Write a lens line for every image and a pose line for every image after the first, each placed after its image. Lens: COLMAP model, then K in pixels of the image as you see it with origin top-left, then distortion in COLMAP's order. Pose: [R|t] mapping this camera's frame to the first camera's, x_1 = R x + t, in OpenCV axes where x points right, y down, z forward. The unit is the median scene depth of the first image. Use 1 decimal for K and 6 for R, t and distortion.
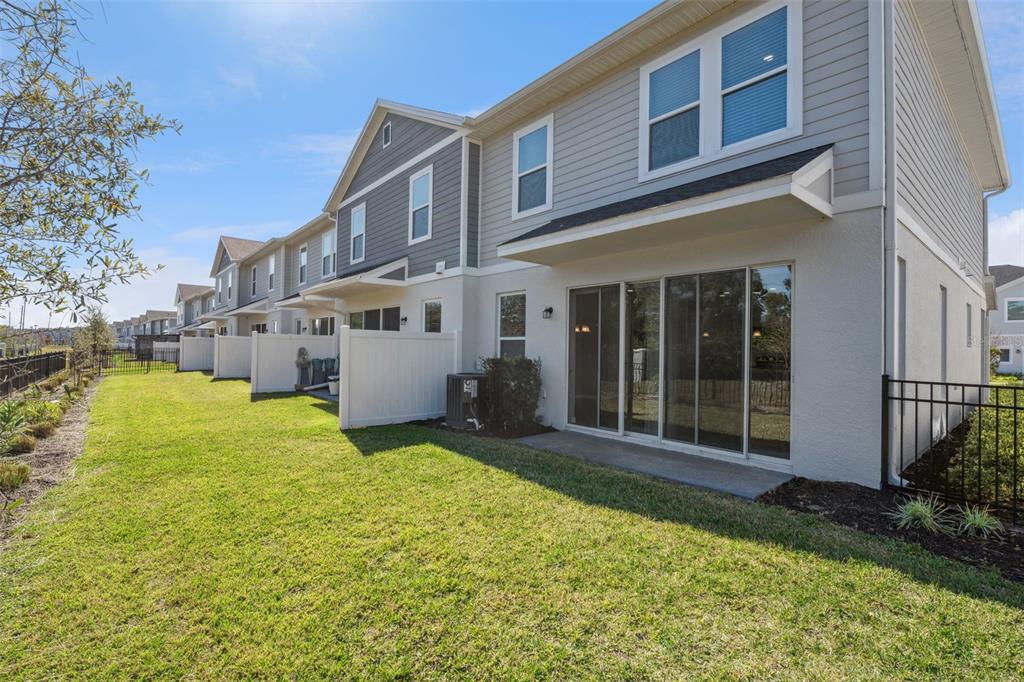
lens RADIAL K [[463.9, 0, 513.9], [0, 463.9, 340.7], [0, 0, 1]] dist [0.005895, 0.000402]
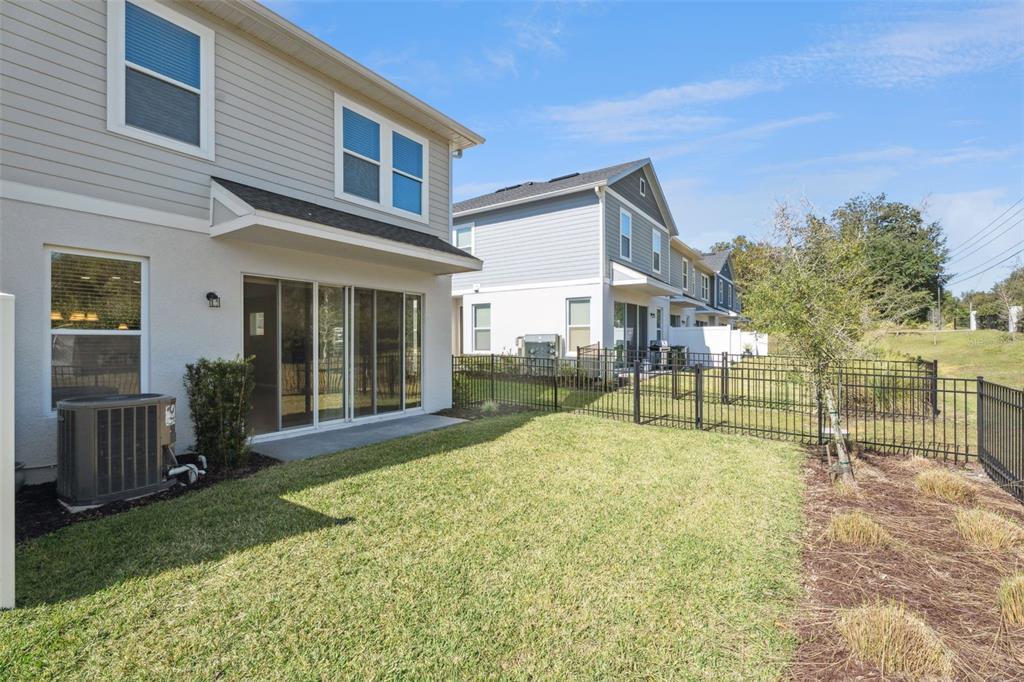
lens RADIAL K [[463.9, 0, 512.1], [0, 463.9, 342.7], [0, 0, 1]] dist [0.005895, 0.000402]
pose [[-0.254376, -0.014933, 0.966990, -0.935064], [-0.017472, 0.999789, 0.010843, -0.010244], [-0.966948, -0.014137, -0.254583, 0.881113]]
